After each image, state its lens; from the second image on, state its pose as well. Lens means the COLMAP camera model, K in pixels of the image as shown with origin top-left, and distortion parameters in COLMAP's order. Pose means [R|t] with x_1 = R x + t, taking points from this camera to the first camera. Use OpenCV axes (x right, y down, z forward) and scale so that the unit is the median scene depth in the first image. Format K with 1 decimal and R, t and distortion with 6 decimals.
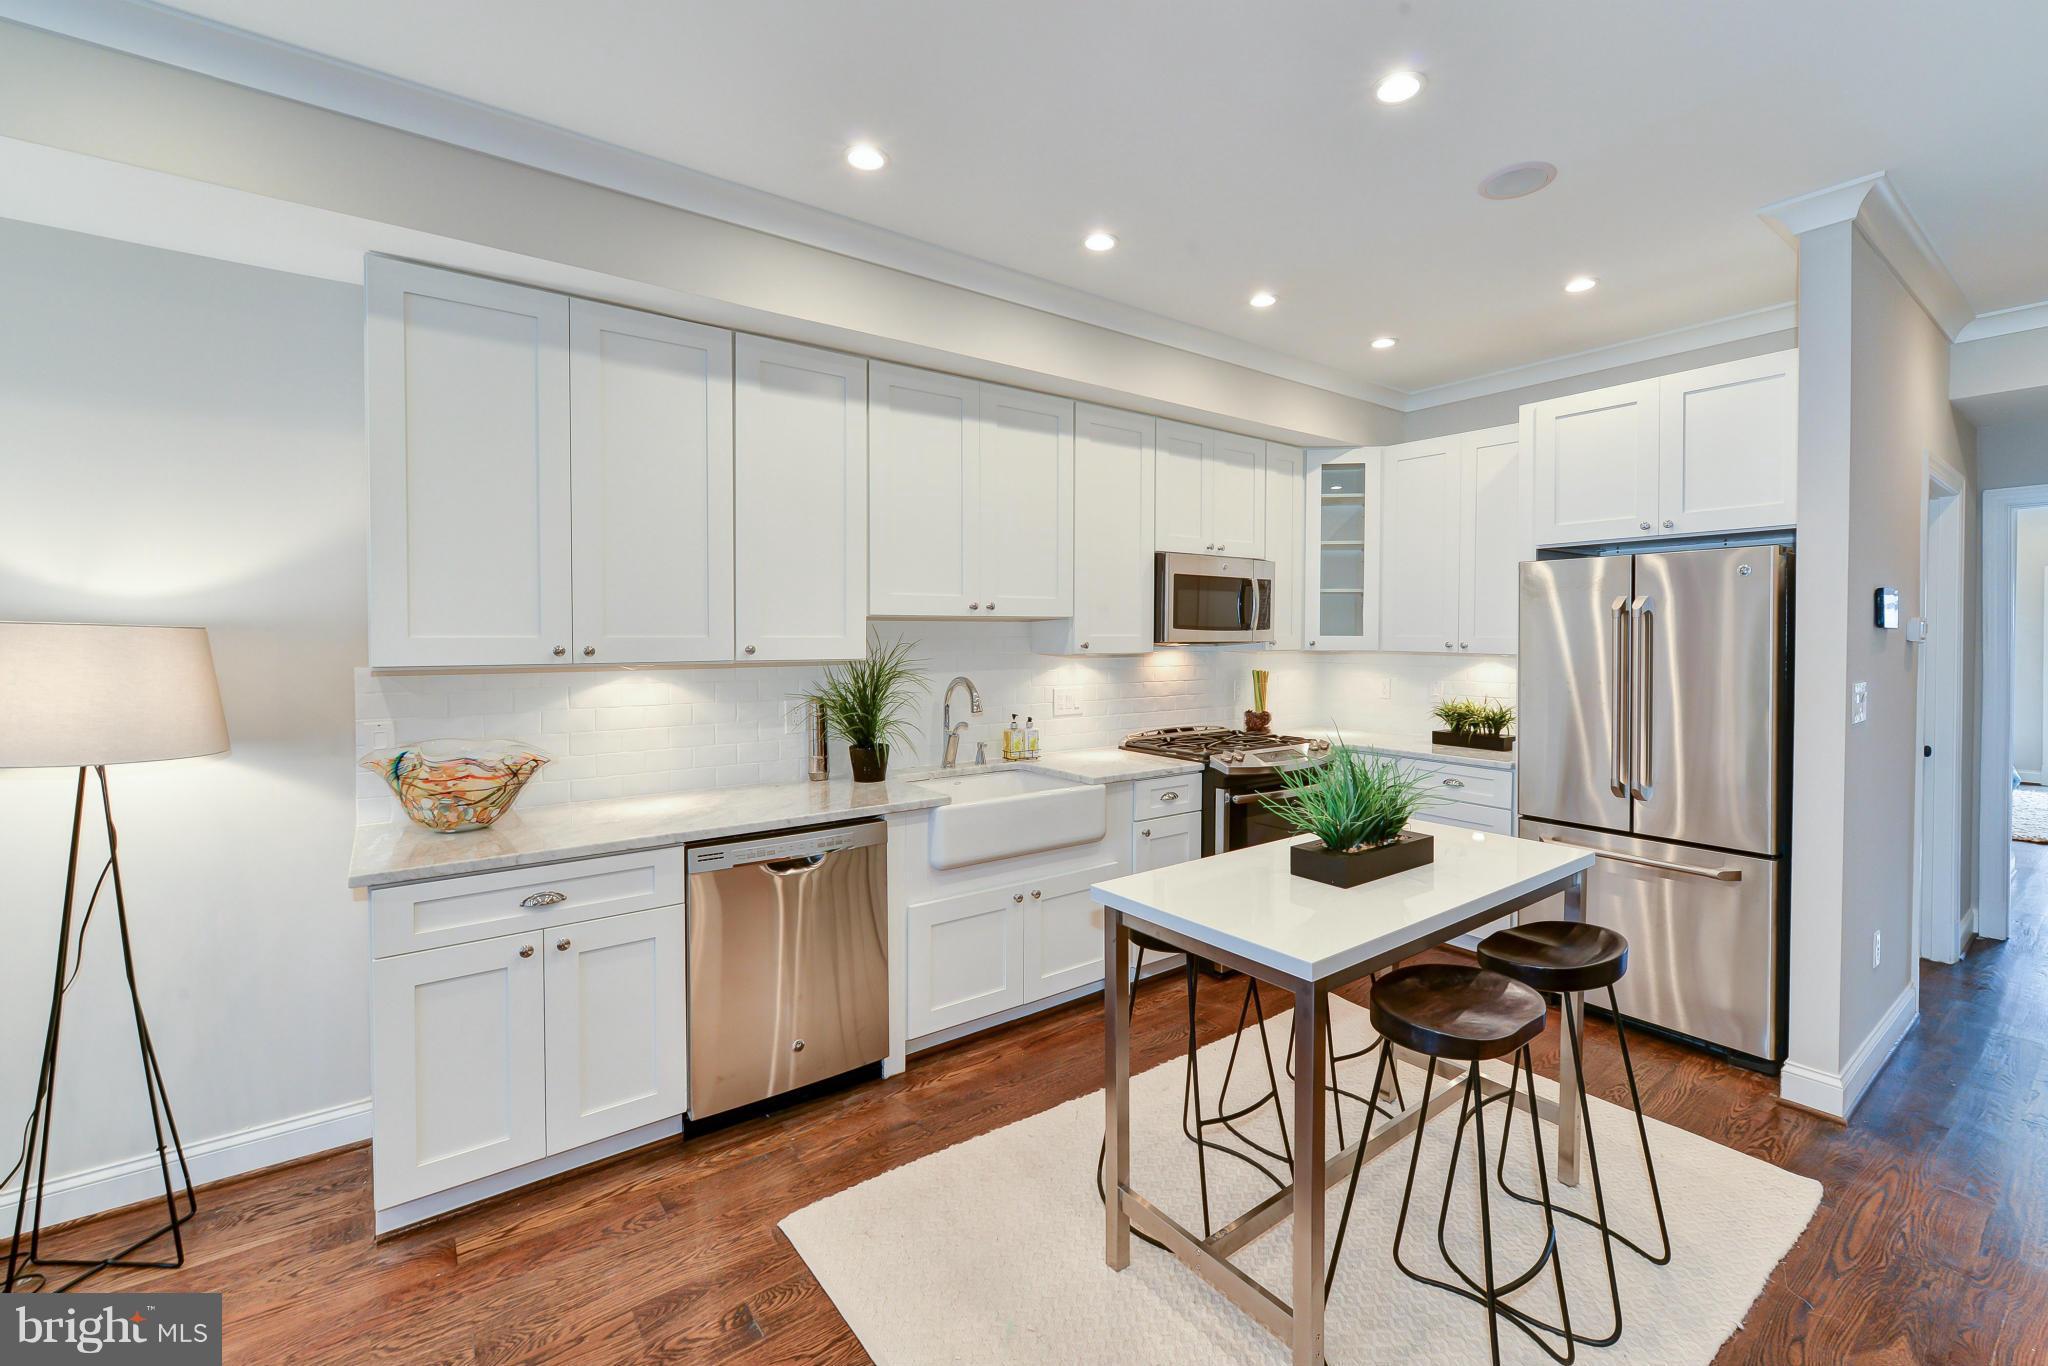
lens RADIAL K [[879.7, 0, 1040.4], [0, 879.7, 656.2], [0, 0, 1]] dist [-0.000925, -0.000198]
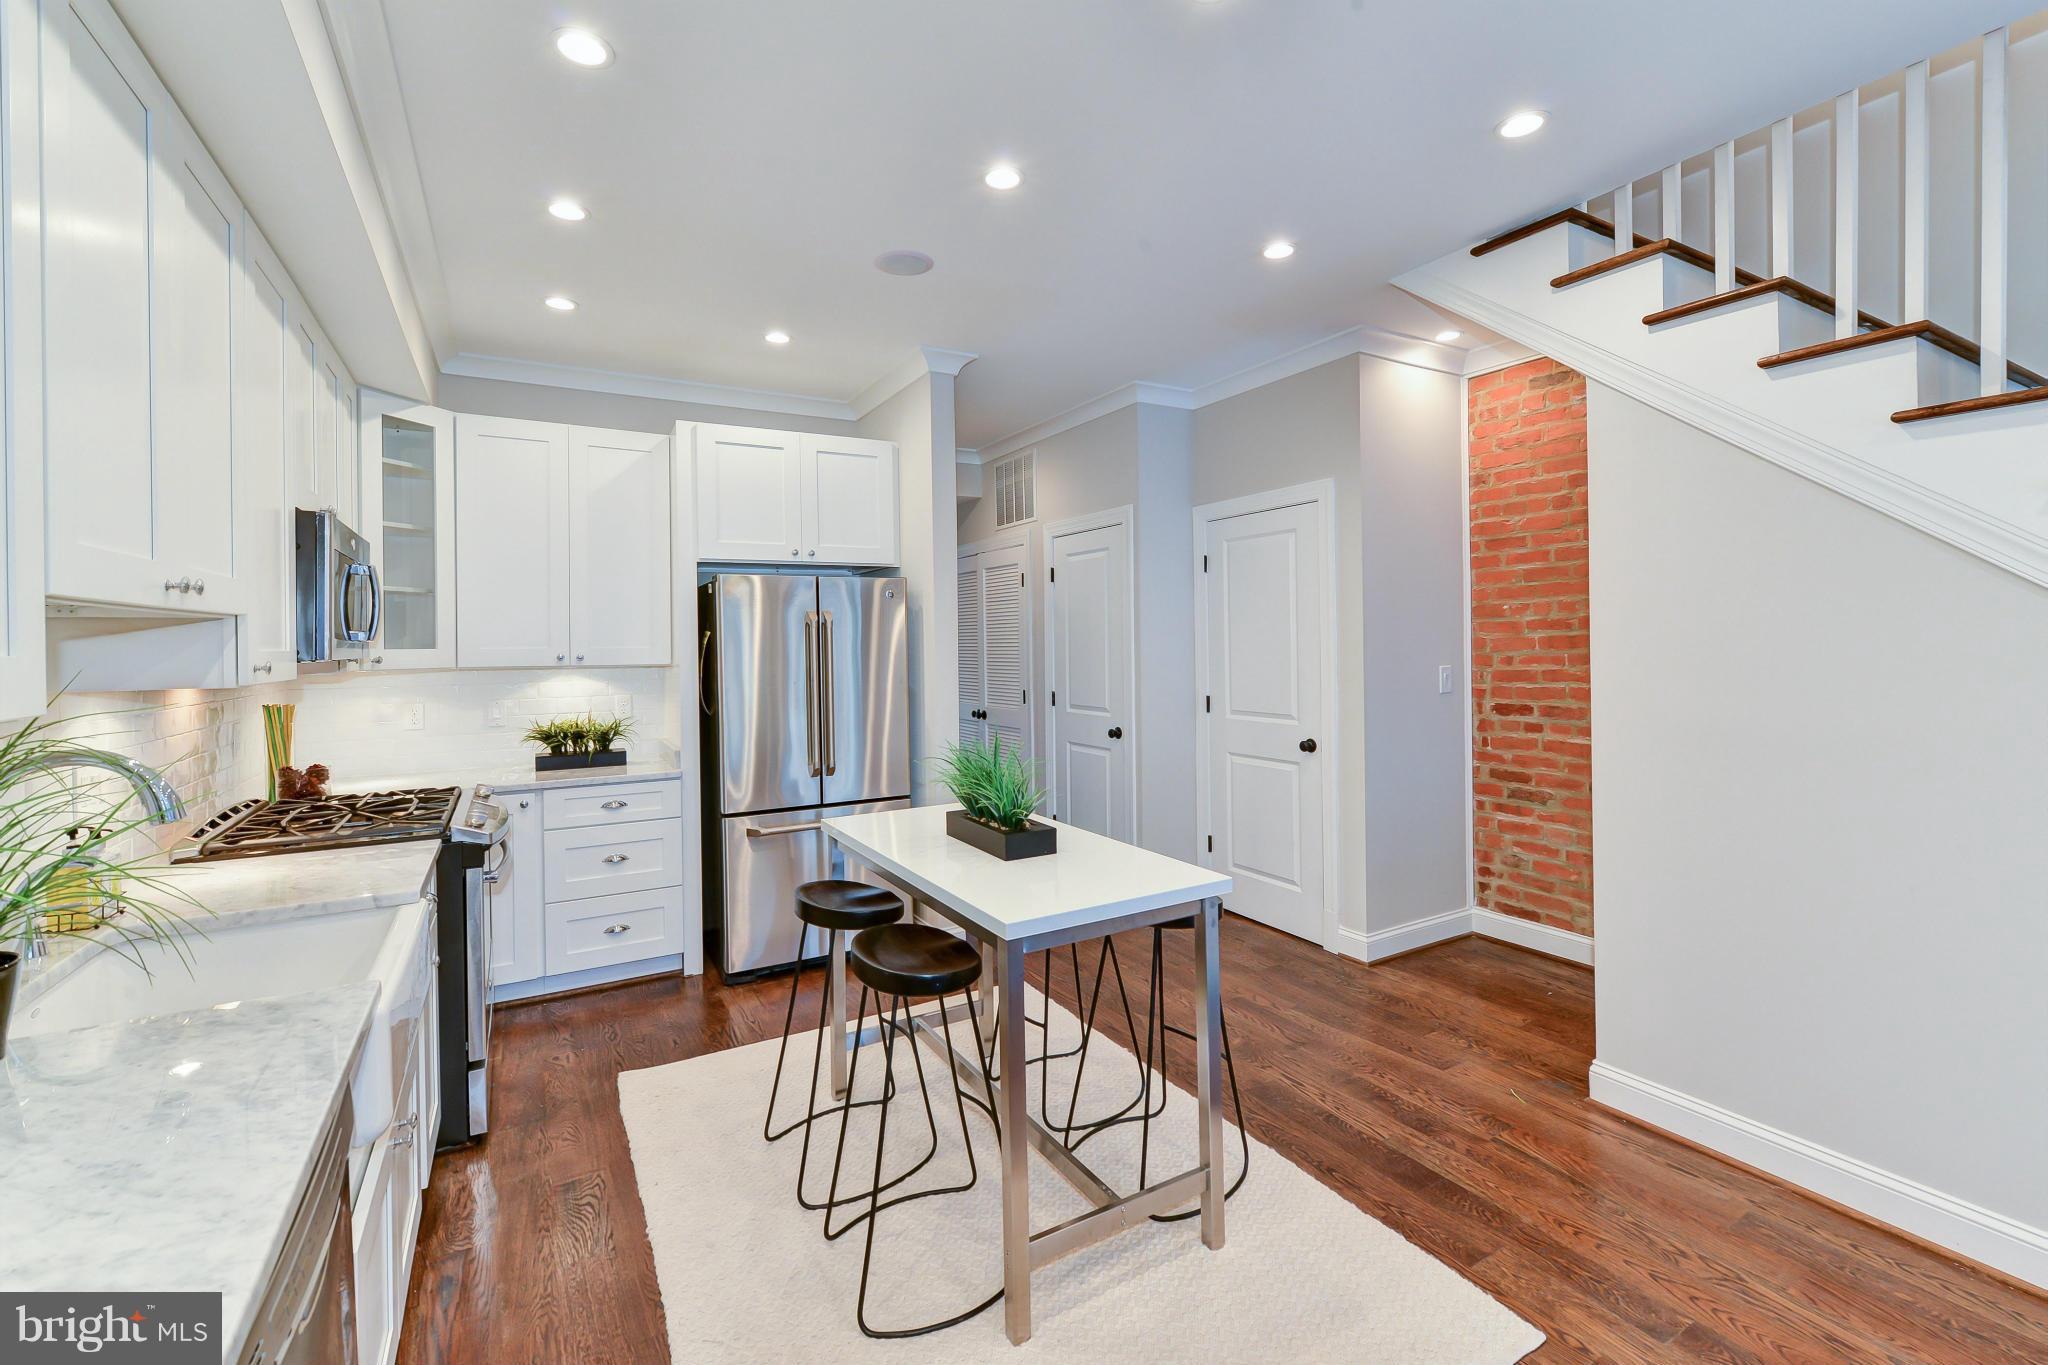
lens RADIAL K [[879.7, 0, 1040.4], [0, 879.7, 655.7], [0, 0, 1]] dist [-0.000925, -0.000198]
pose [[0.107314, -0.021819, 0.993986, -0.370932], [0.038253, 0.999109, 0.017802, -0.011536], [-0.993489, 0.036113, 0.108053, 0.414636]]
